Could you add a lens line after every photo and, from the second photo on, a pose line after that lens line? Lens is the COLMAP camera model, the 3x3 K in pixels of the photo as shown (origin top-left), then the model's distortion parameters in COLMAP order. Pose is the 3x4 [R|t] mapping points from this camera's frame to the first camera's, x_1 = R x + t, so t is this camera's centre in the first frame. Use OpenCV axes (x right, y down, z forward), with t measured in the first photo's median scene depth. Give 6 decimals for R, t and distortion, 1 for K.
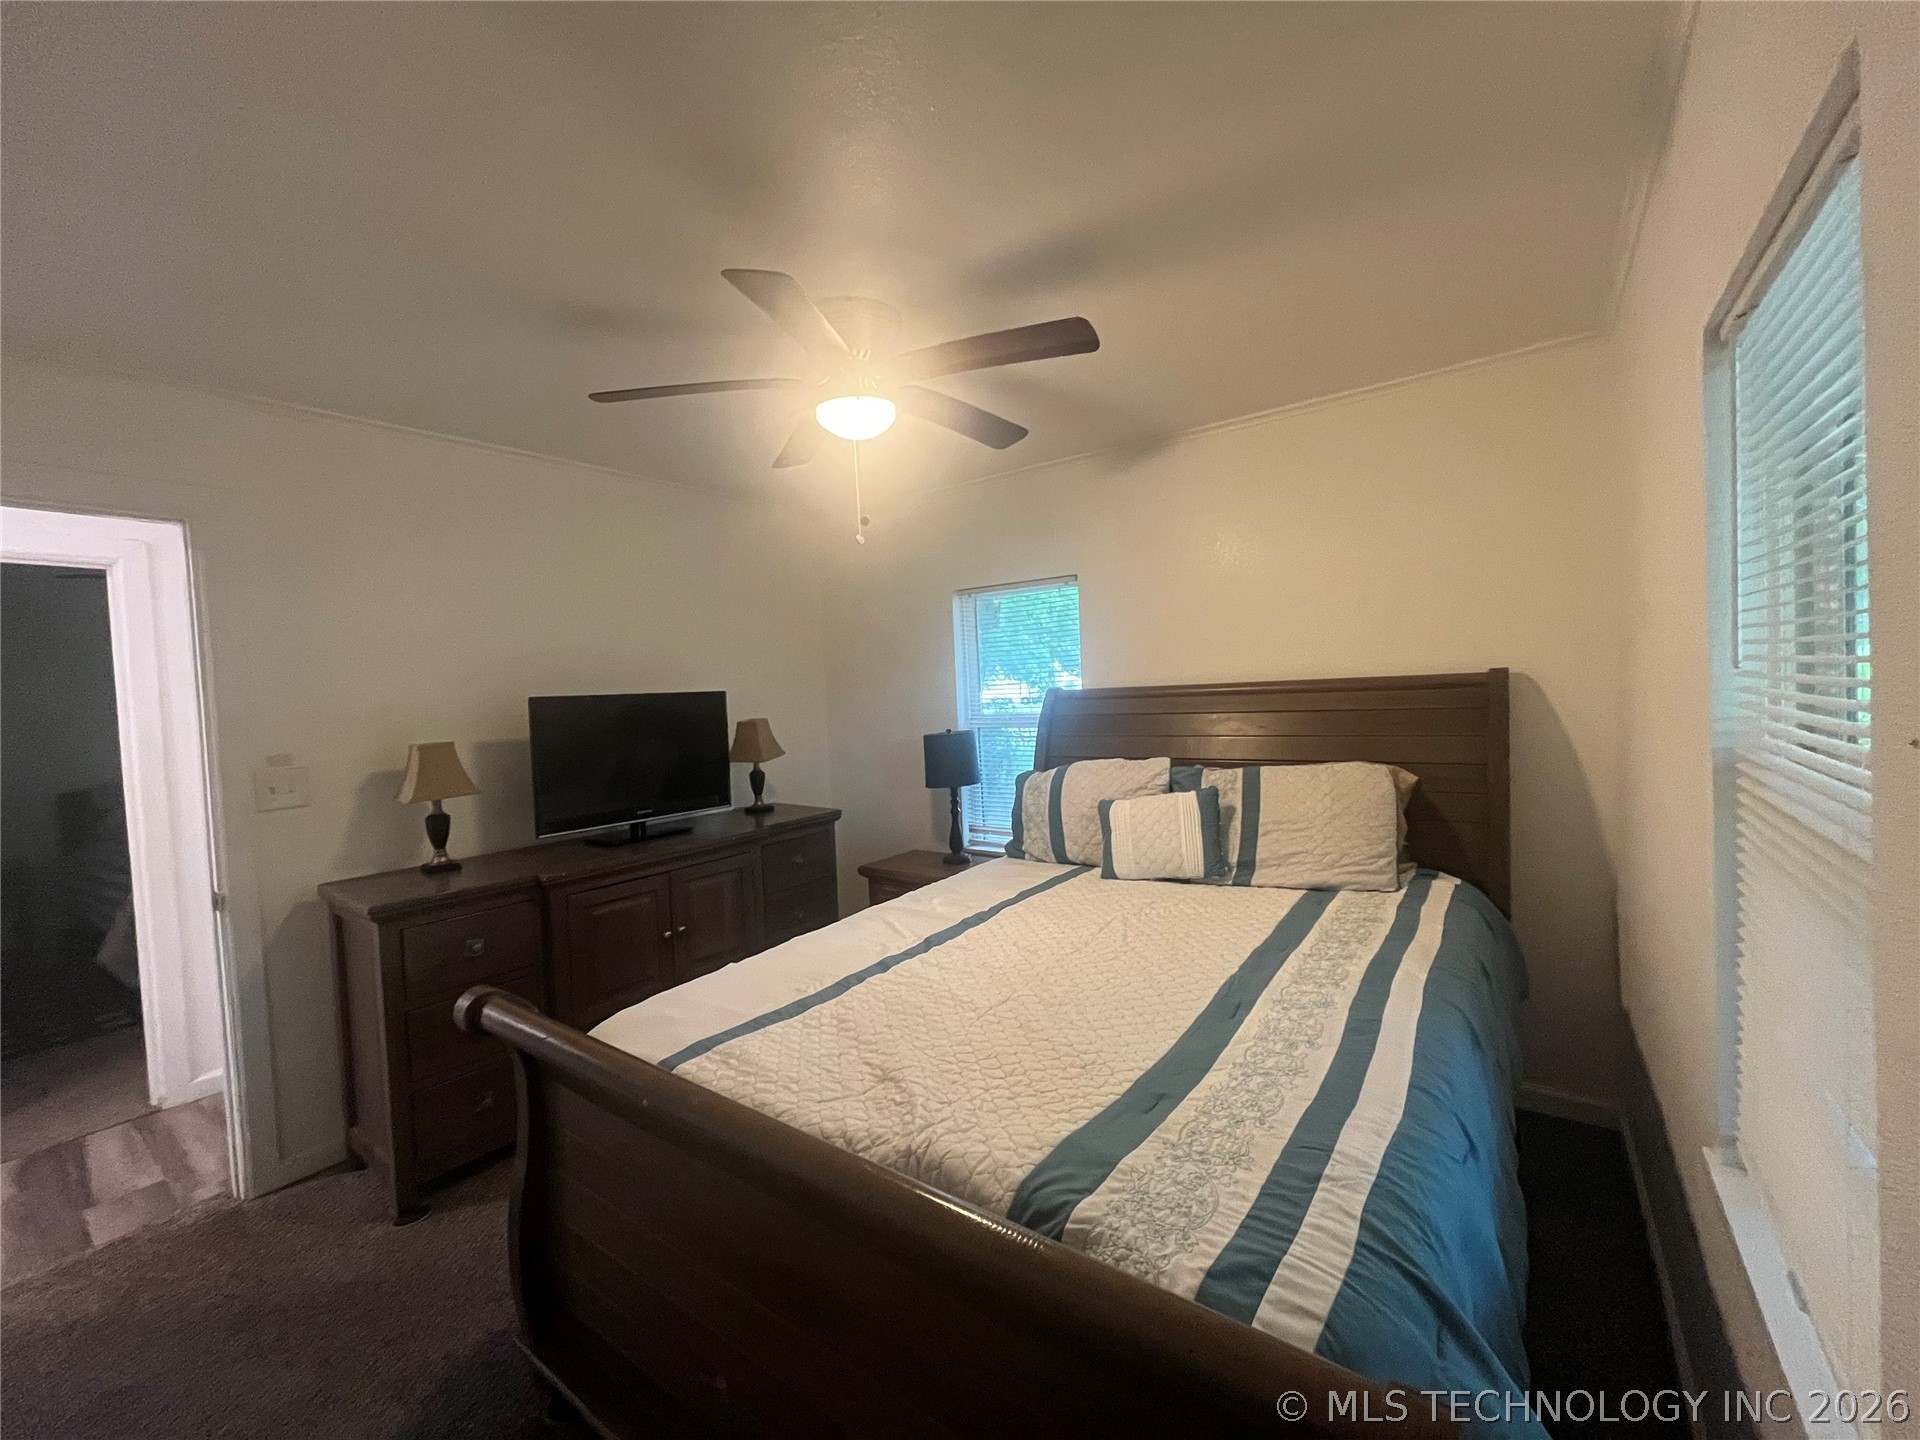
lens RADIAL K [[777.1, 0, 954.7], [0, 777.1, 720.0], [0, 0, 1]] dist [-0.003721, 0.000614]
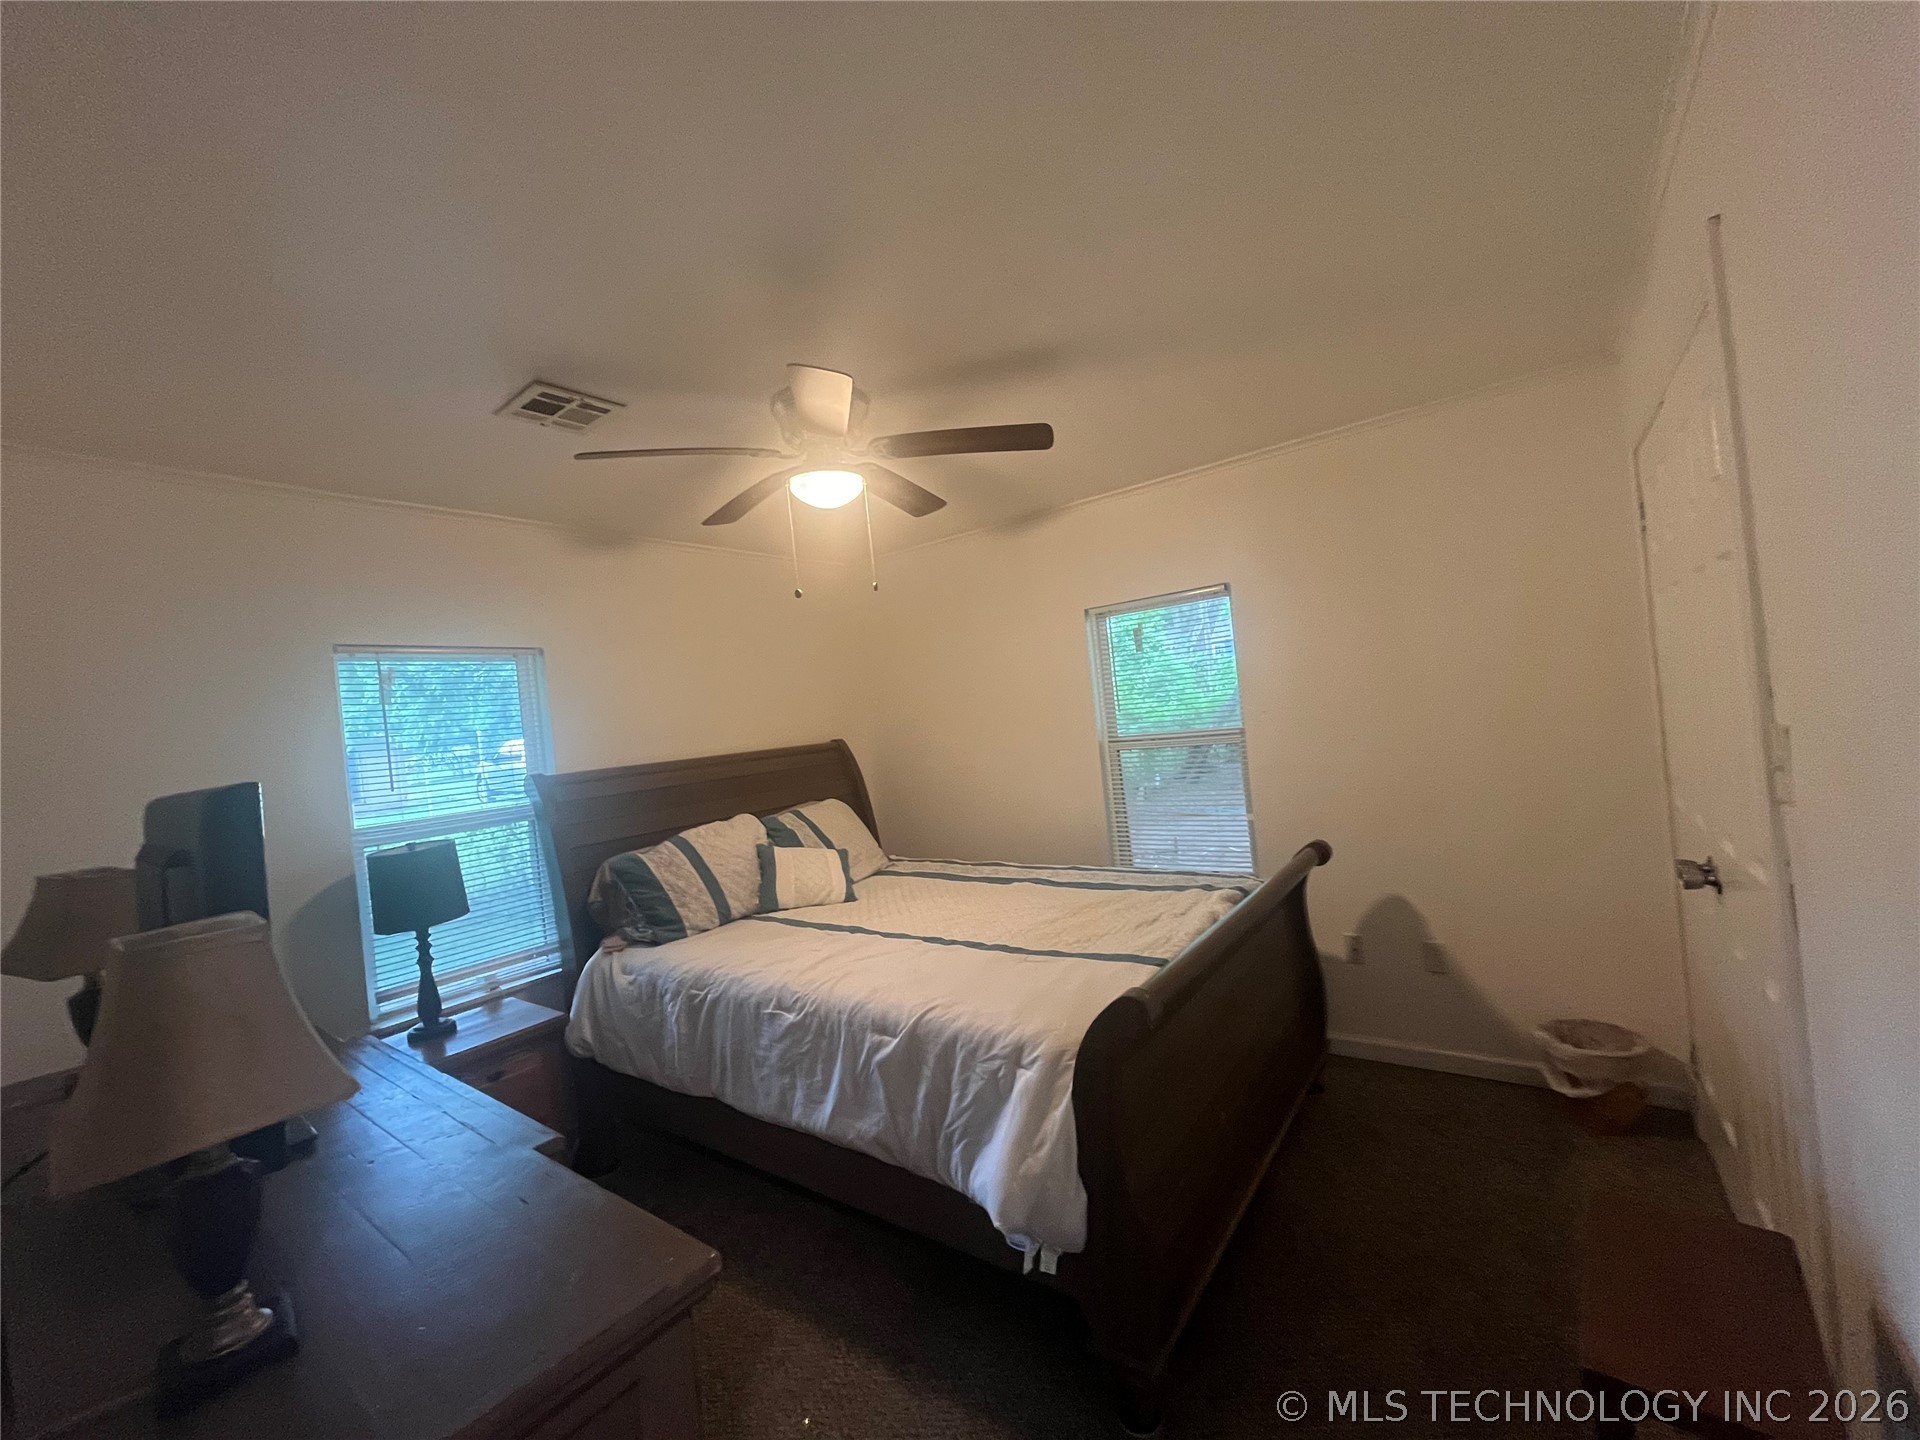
lens RADIAL K [[777.1, 0, 954.7], [0, 777.1, 720.0], [0, 0, 1]] dist [-0.003721, 0.000614]
pose [[0.017066, 0.043958, 0.998888, -0.989224], [0.141646, 0.988851, -0.045937, 0.005566], [-0.989770, 0.142272, 0.010649, 0.704539]]
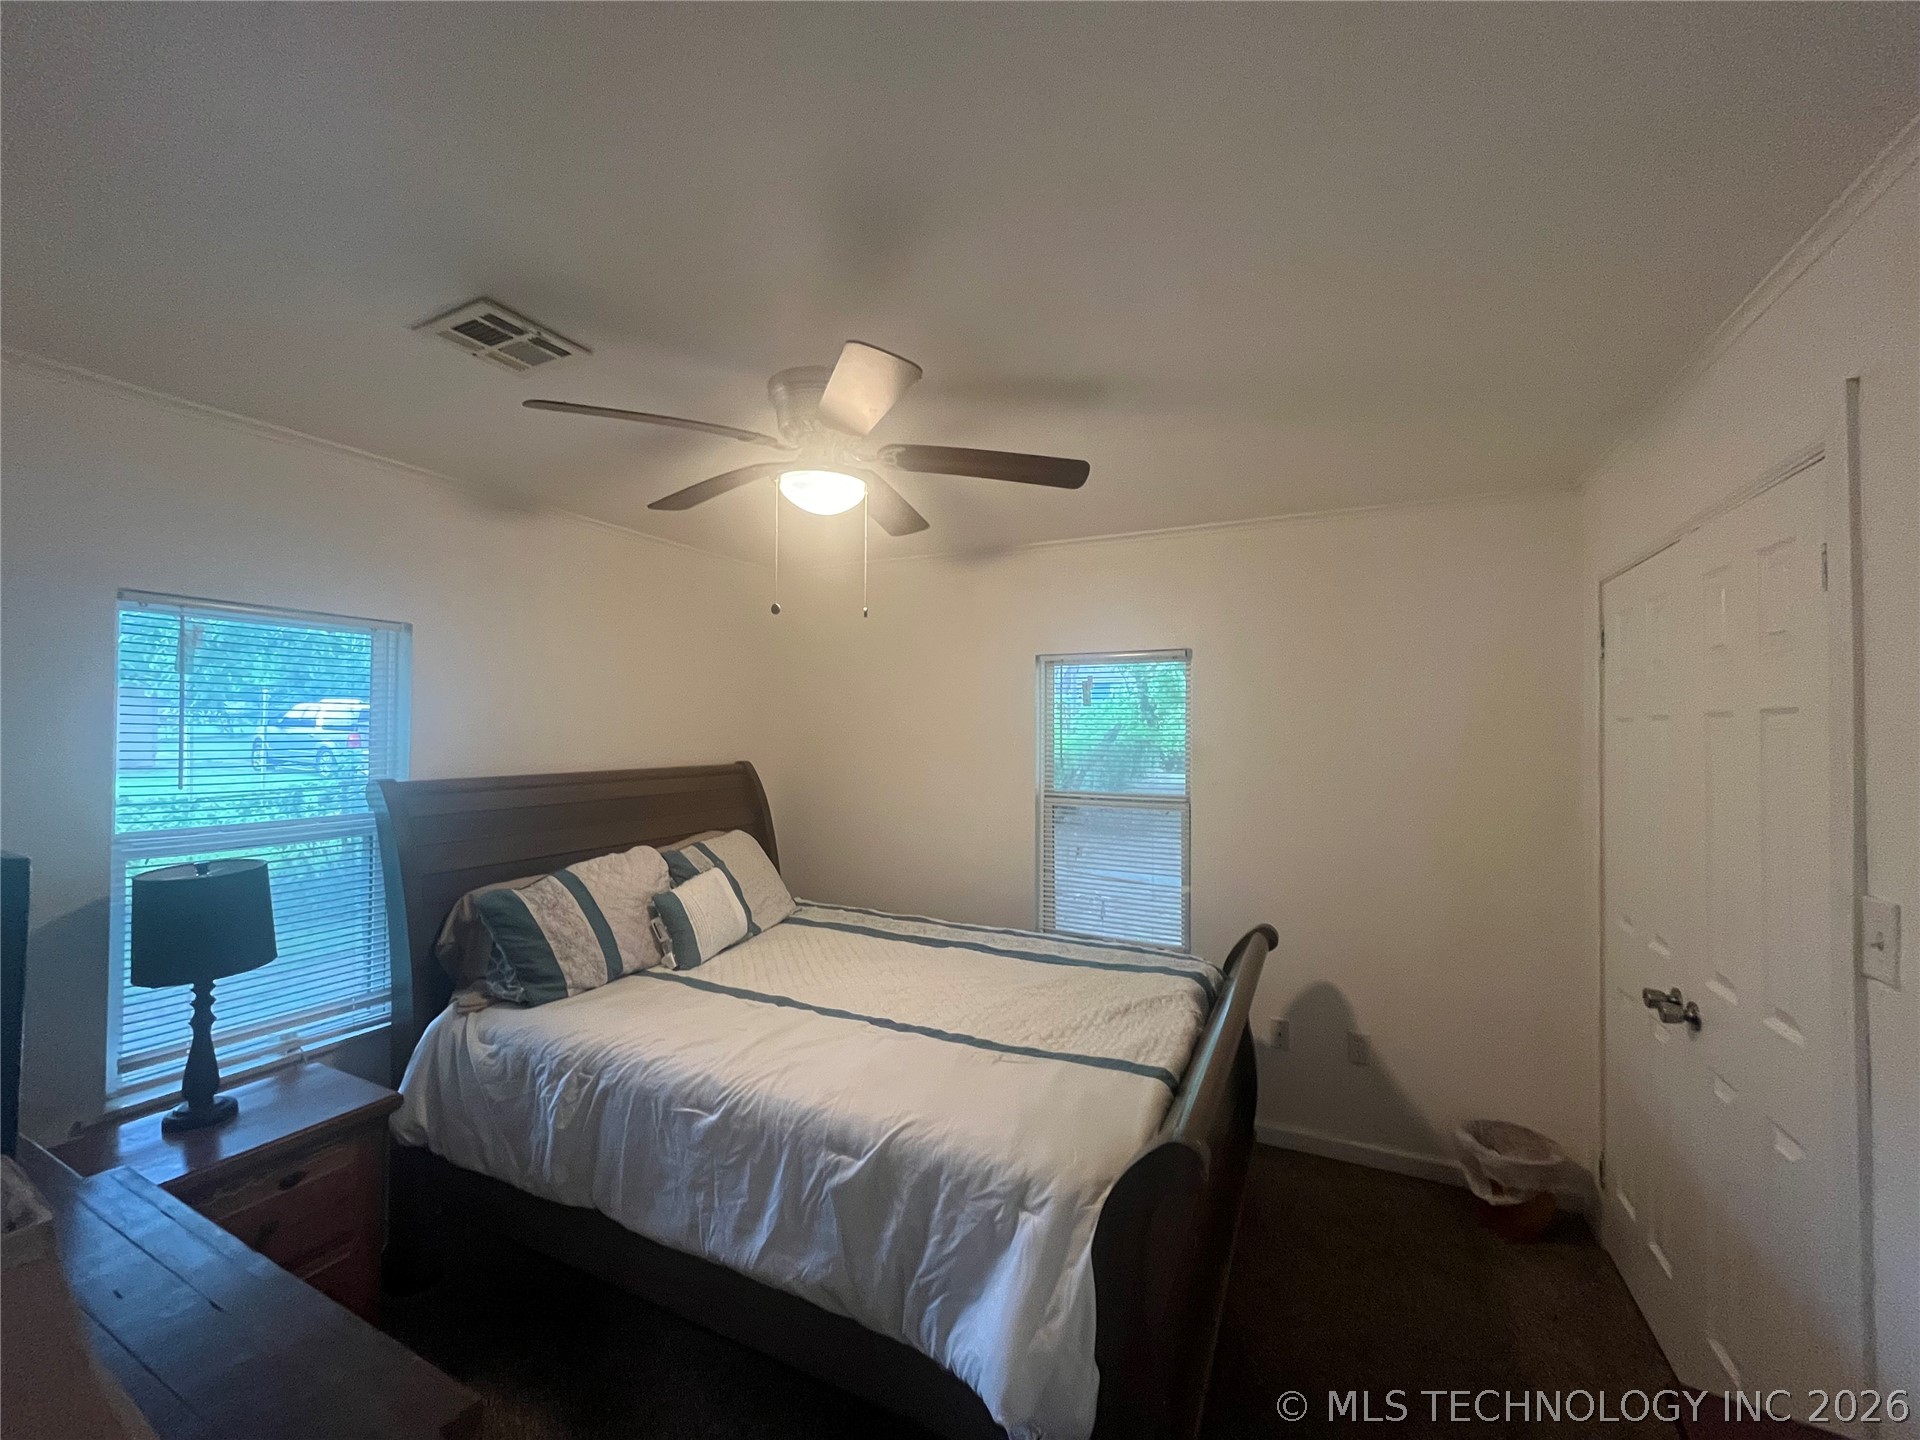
lens RADIAL K [[777.1, 0, 954.7], [0, 777.1, 720.0], [0, 0, 1]] dist [-0.003721, 0.000614]
pose [[-0.171790, 0.057795, 0.983437, -0.872905], [0.042629, 0.997779, -0.051191, -0.050805], [-0.984211, 0.033128, -0.173872, 0.835014]]
